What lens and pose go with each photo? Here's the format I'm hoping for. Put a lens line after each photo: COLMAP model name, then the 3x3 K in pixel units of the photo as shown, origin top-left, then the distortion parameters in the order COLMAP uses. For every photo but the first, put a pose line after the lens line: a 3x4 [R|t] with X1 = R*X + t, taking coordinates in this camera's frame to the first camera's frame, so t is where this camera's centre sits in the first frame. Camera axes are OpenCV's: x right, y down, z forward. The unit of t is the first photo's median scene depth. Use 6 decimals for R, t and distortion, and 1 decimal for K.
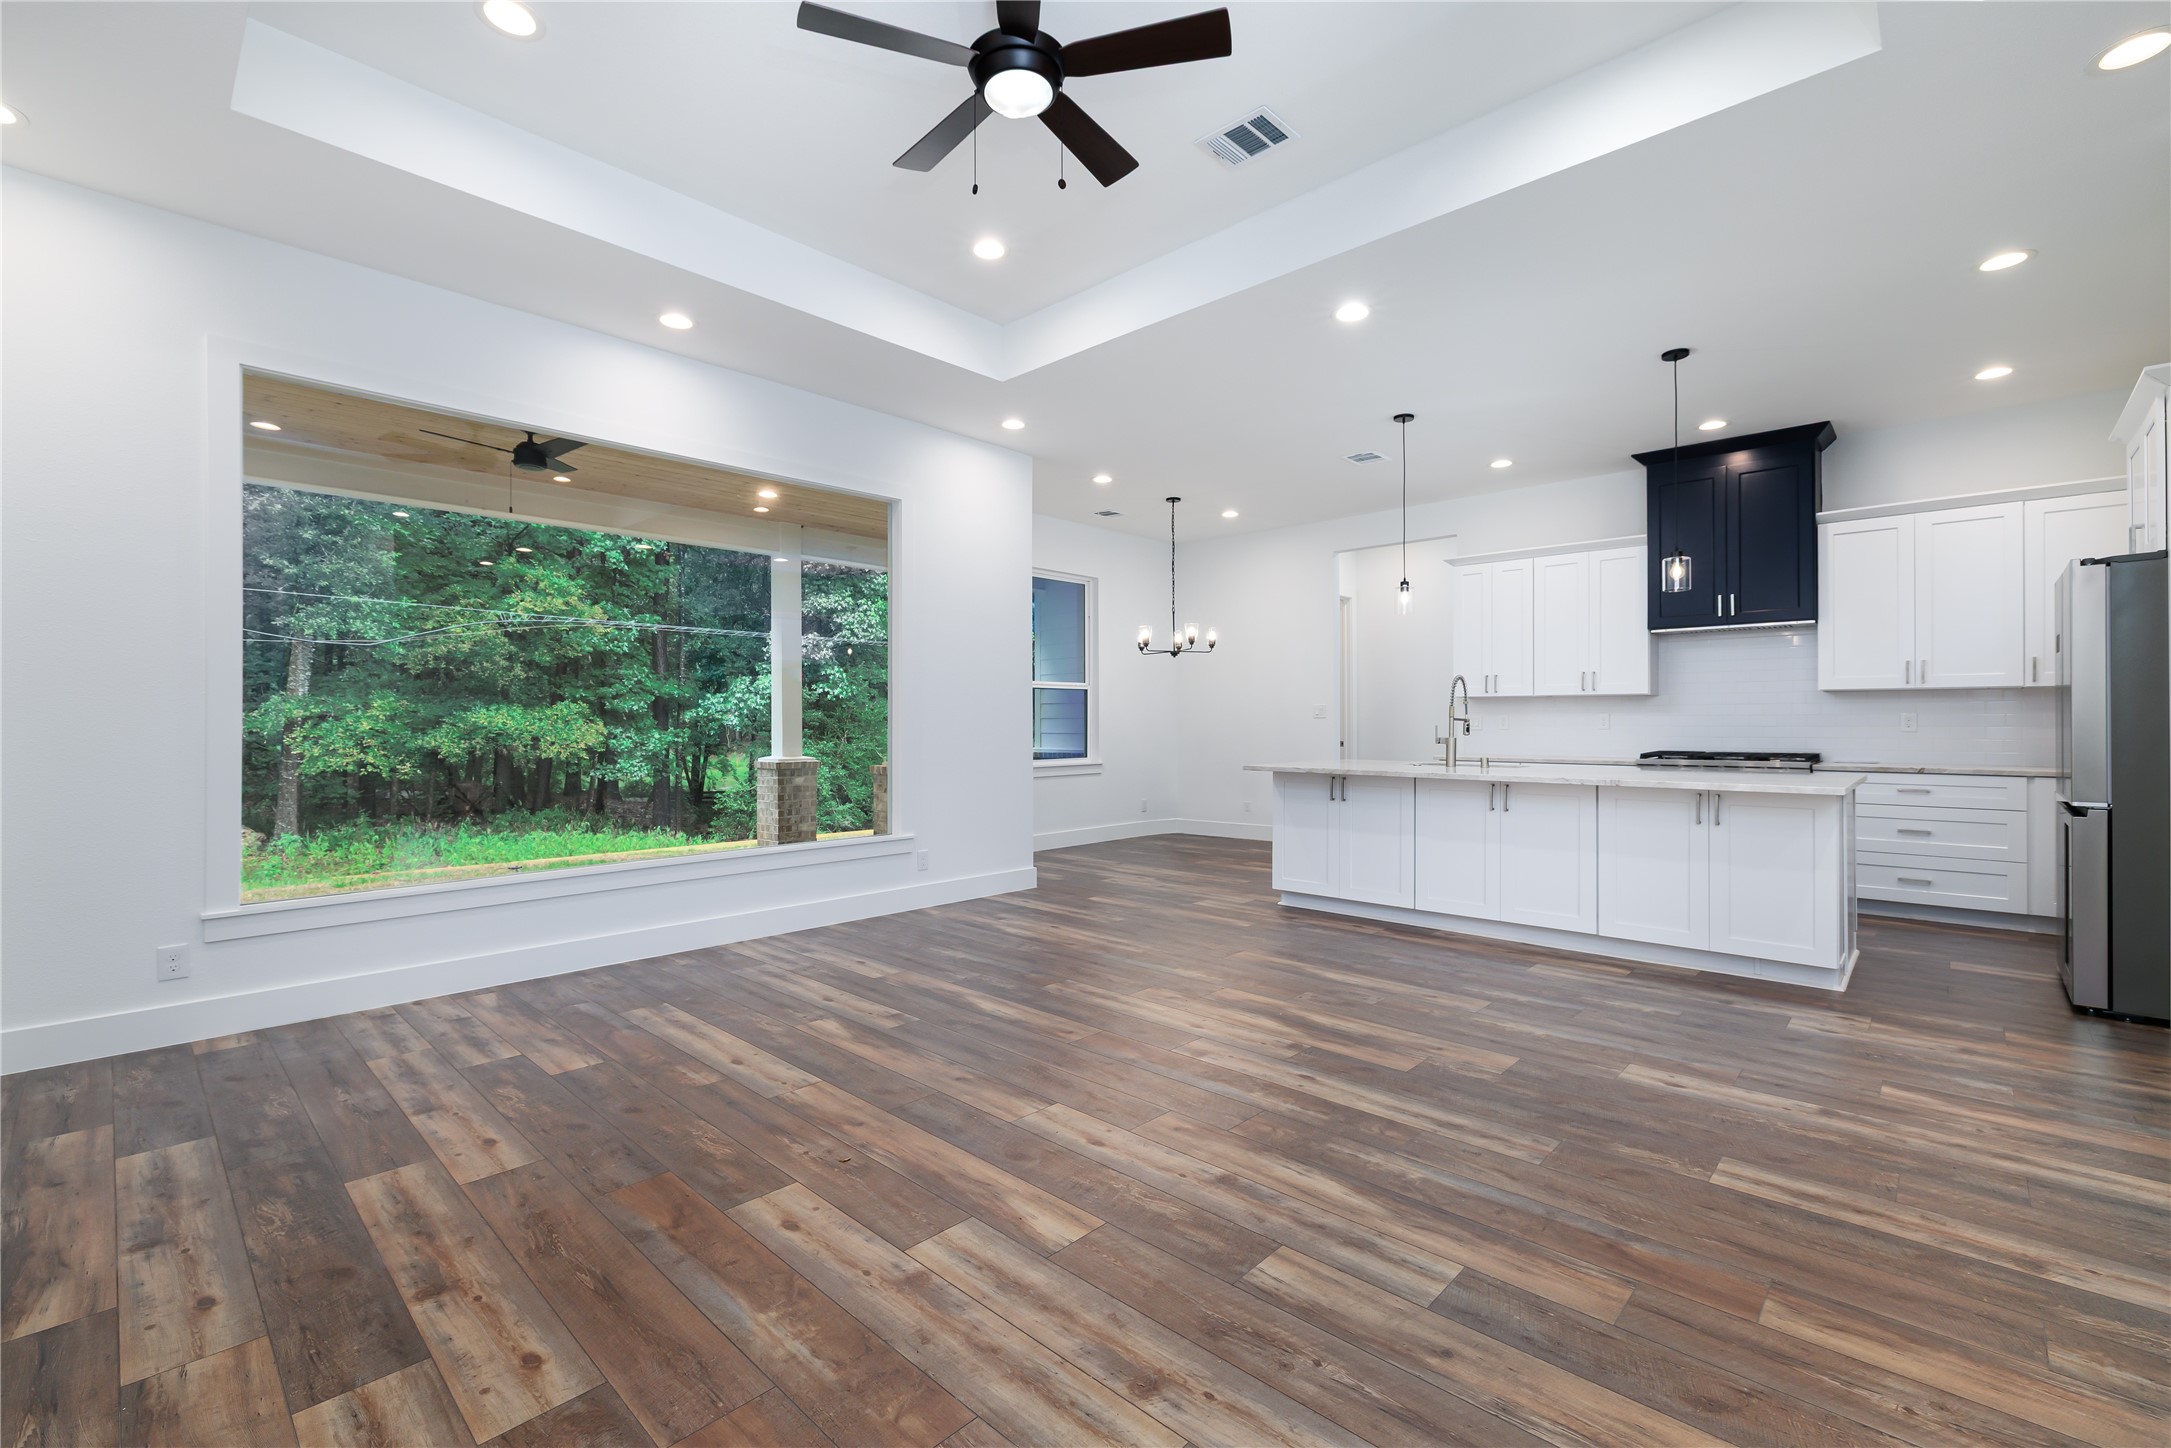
lens RADIAL K [[921.2, 0, 1076.2], [0, 921.2, 721.2], [0, 0, 1]] dist [-0.001762, 0.001198]
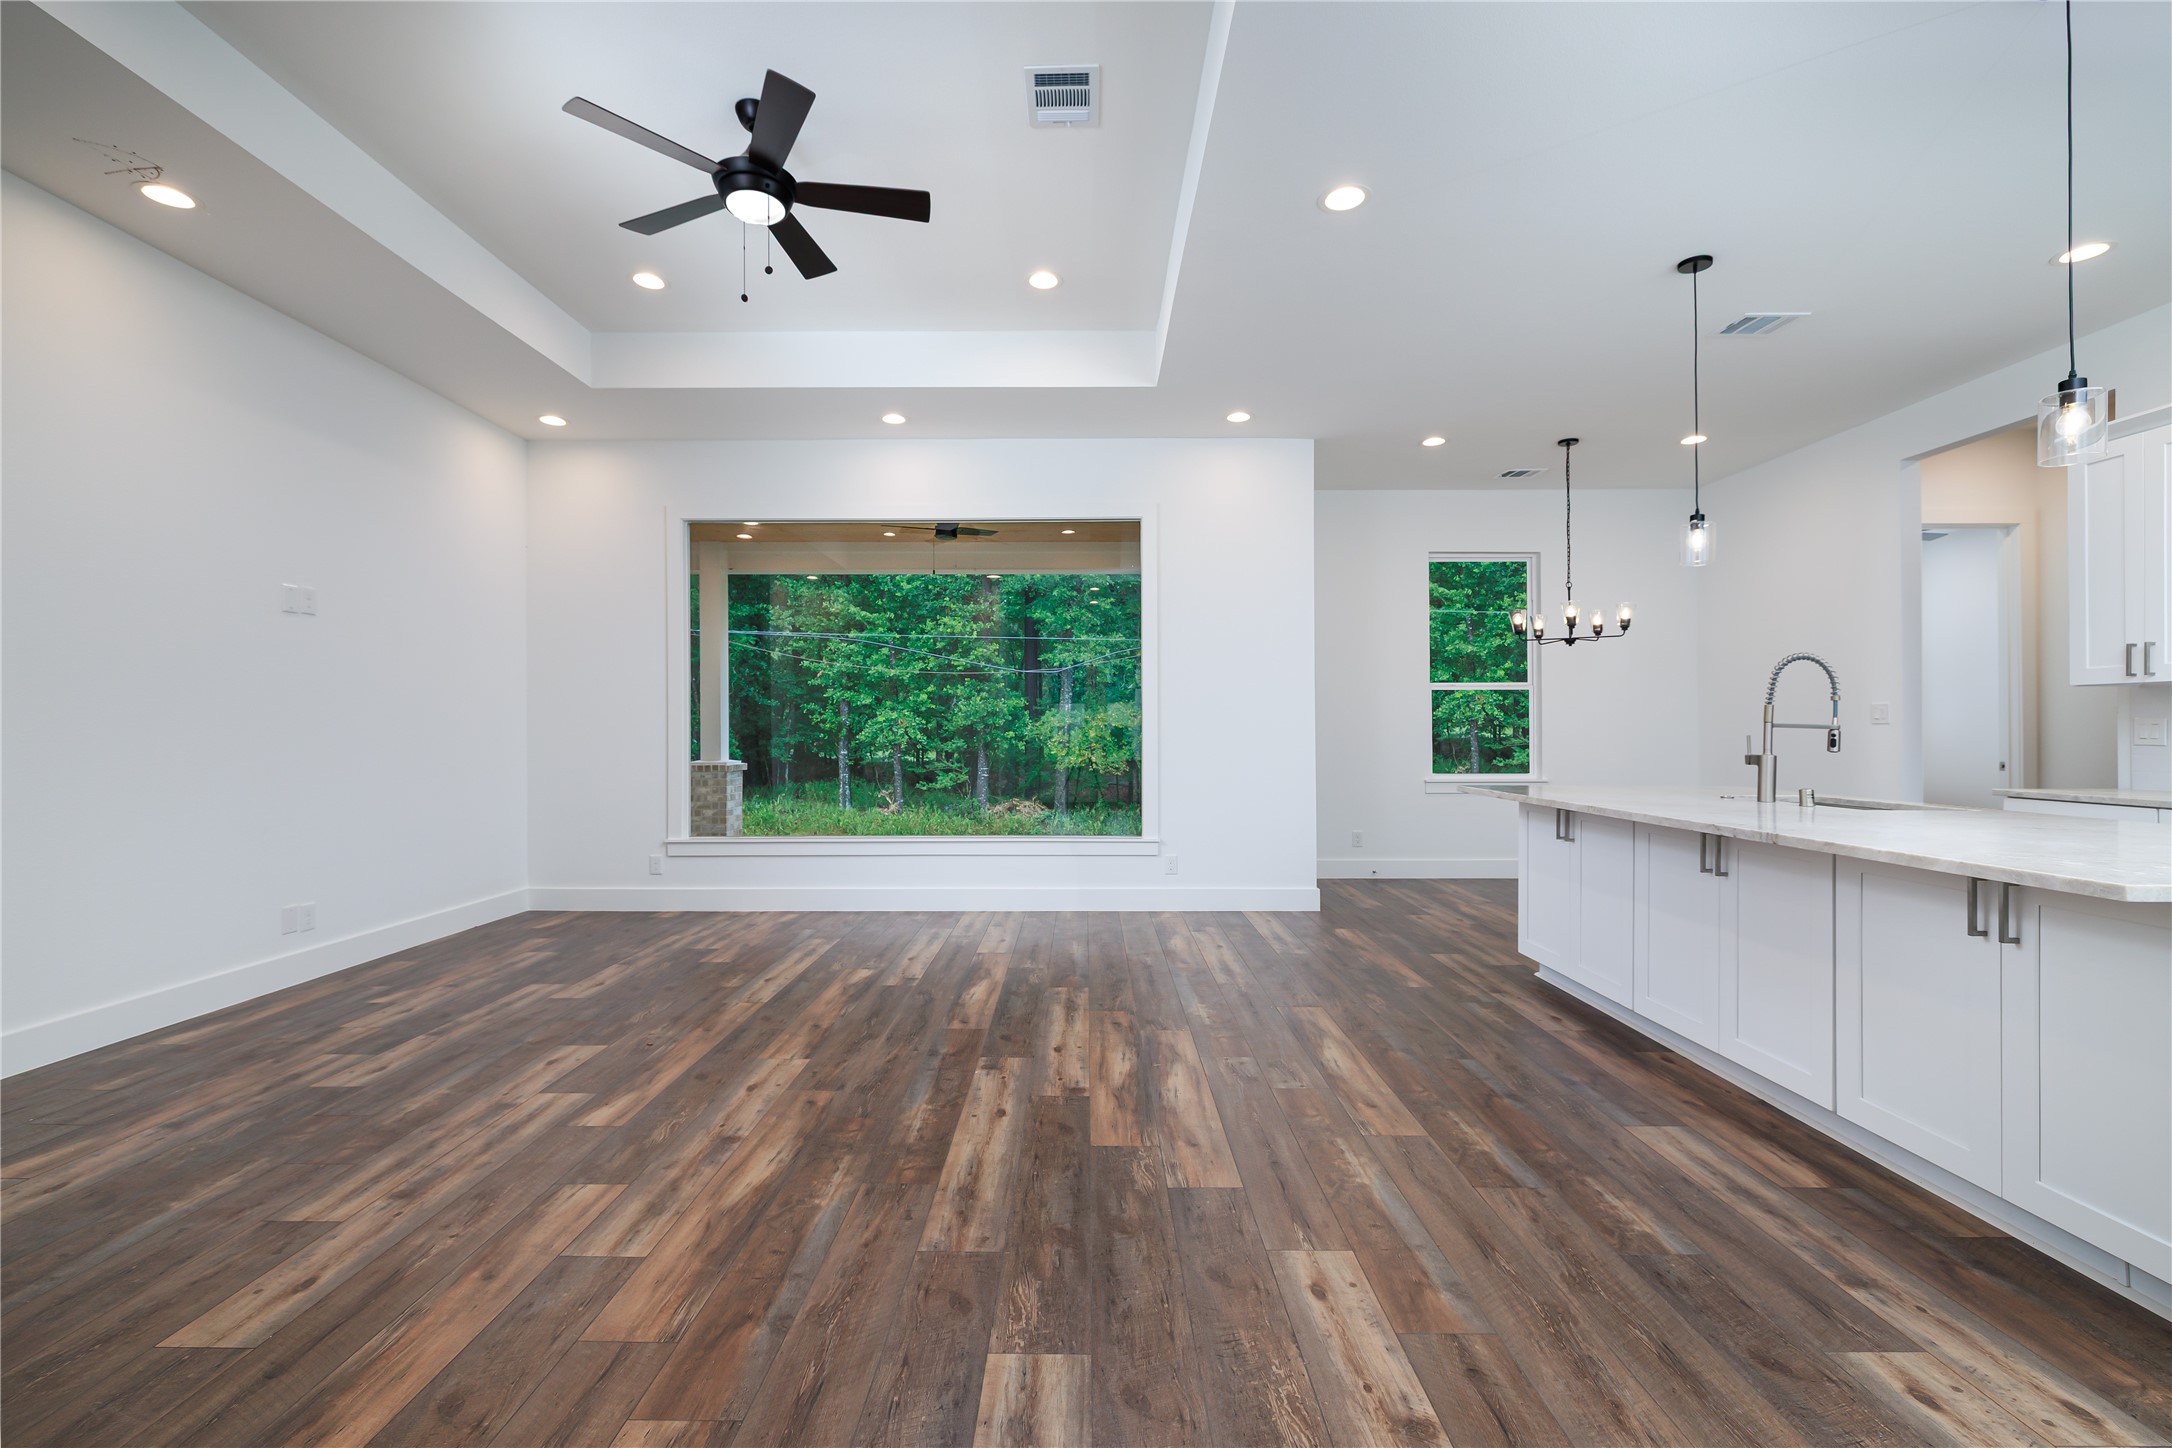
lens RADIAL K [[921.7, 0, 1077.2], [0, 921.7, 723.0], [0, 0, 1]] dist [-0.001762, 0.001198]
pose [[0.682317, -0.005017, -0.731039, 0.913513], [0.001613, 0.999984, -0.005357, -0.002800], [0.731054, 0.002476, 0.682315, 0.387565]]
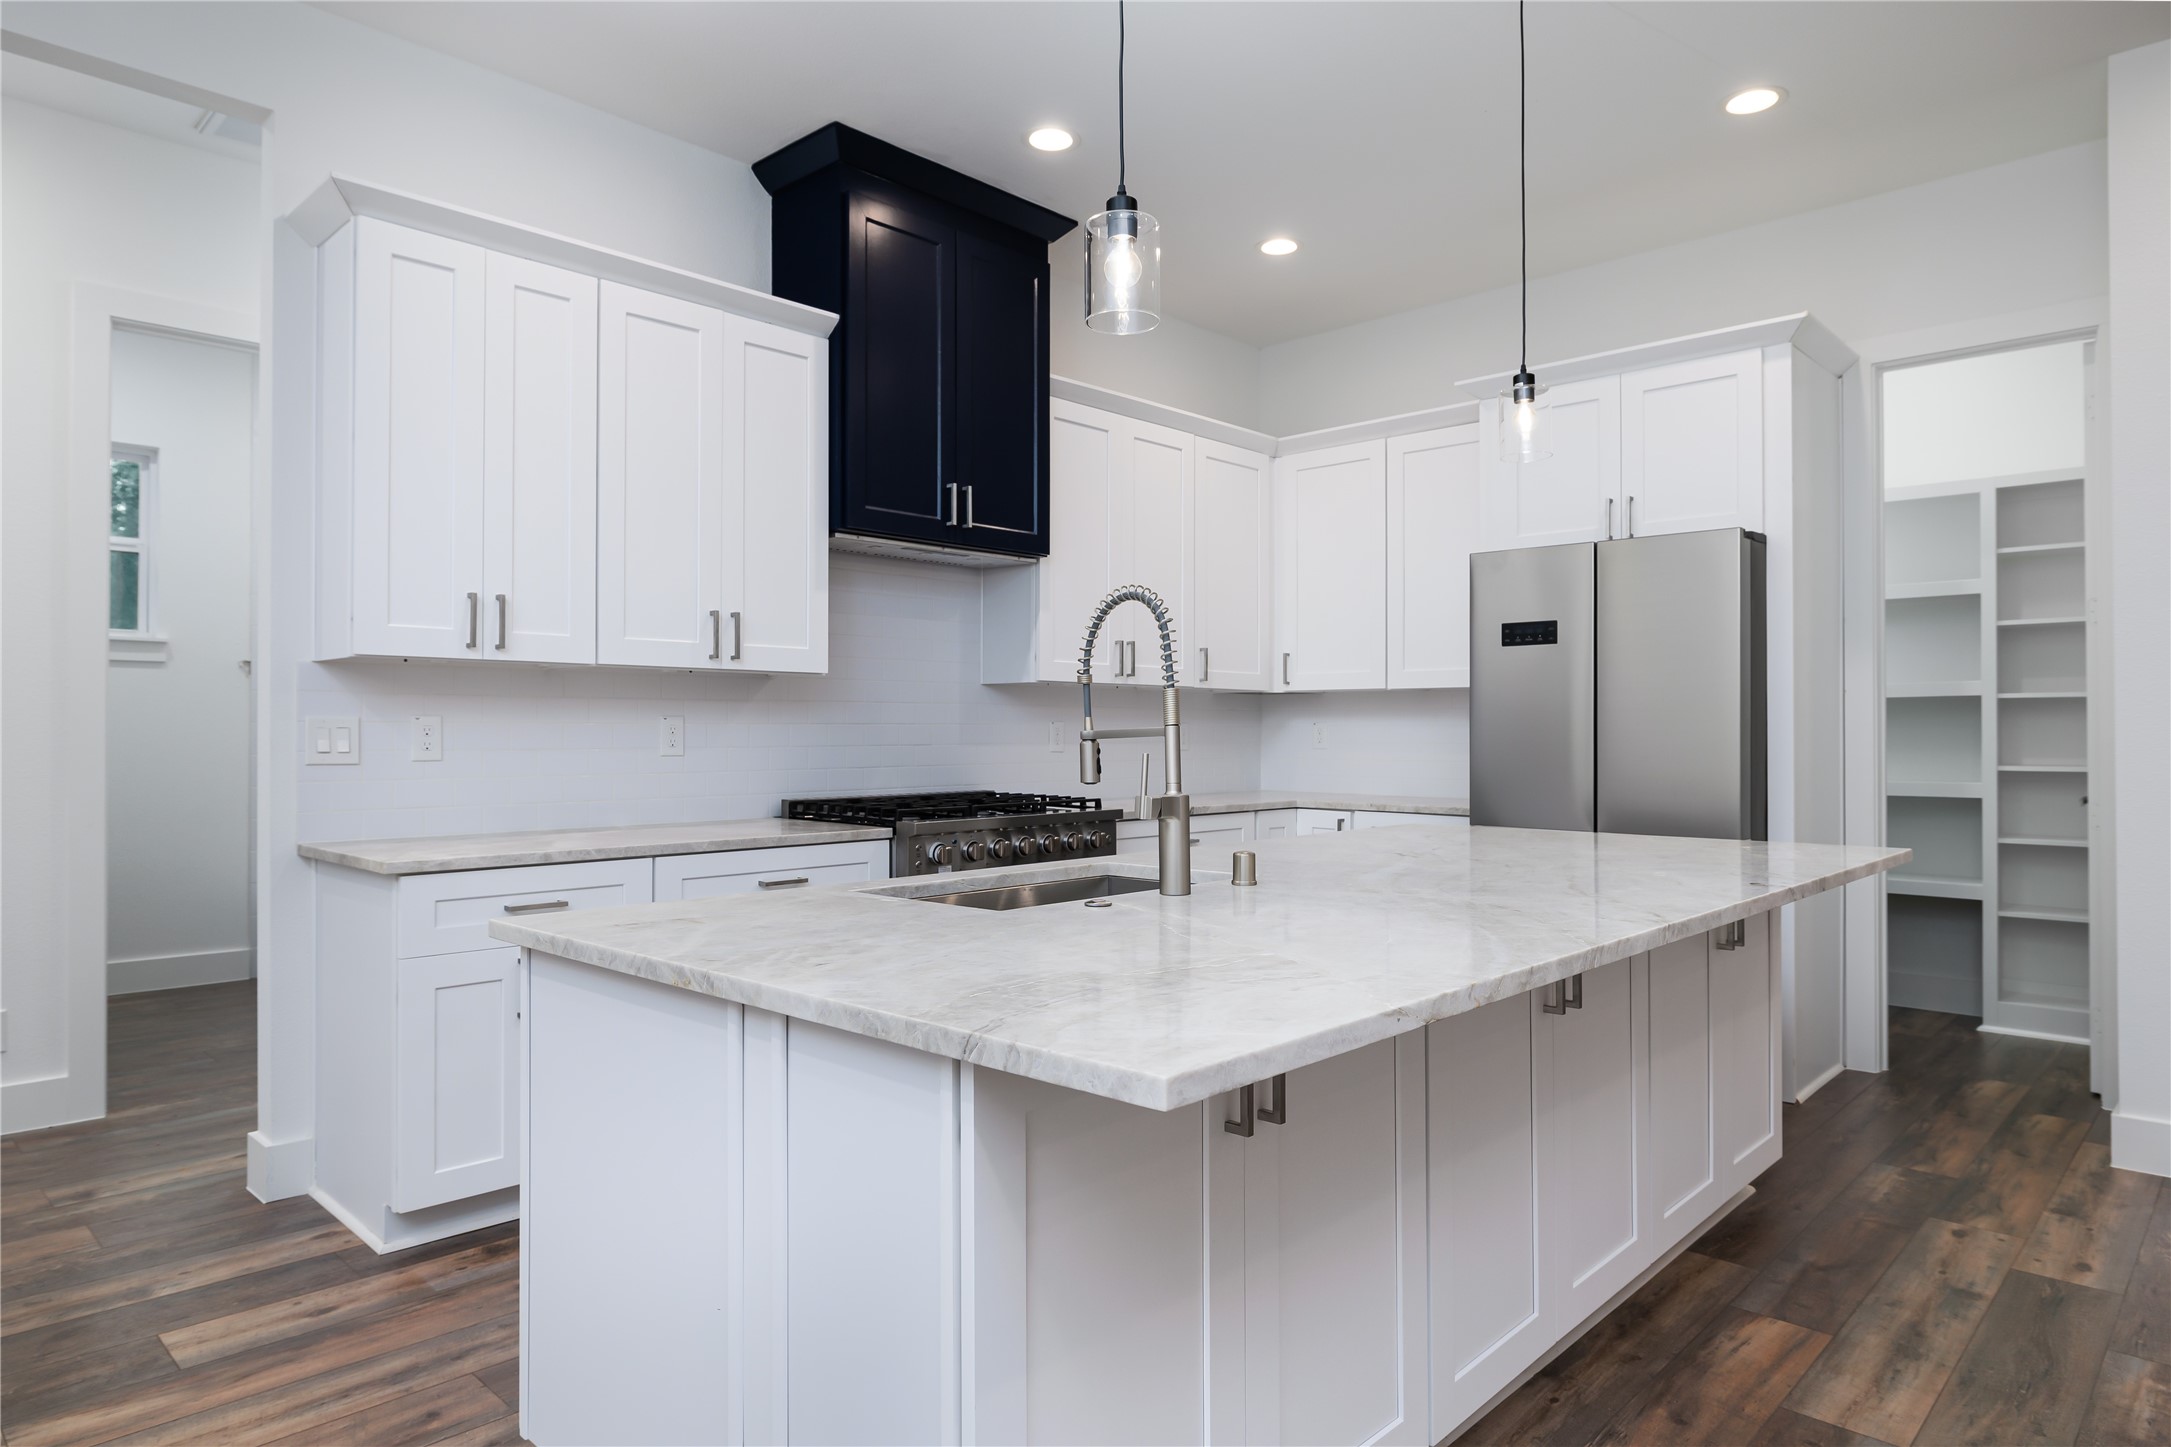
lens RADIAL K [[1296.5, 0, 1075.8], [0, 1296.5, 725.5], [0, 0, 1]] dist [-0.001878, 0.002594]
pose [[-0.001098, 0.005517, 0.999984, -0.015394], [-0.002506, 0.999982, -0.005520, -0.003843], [-0.999996, -0.002512, -0.001084, 1.735031]]
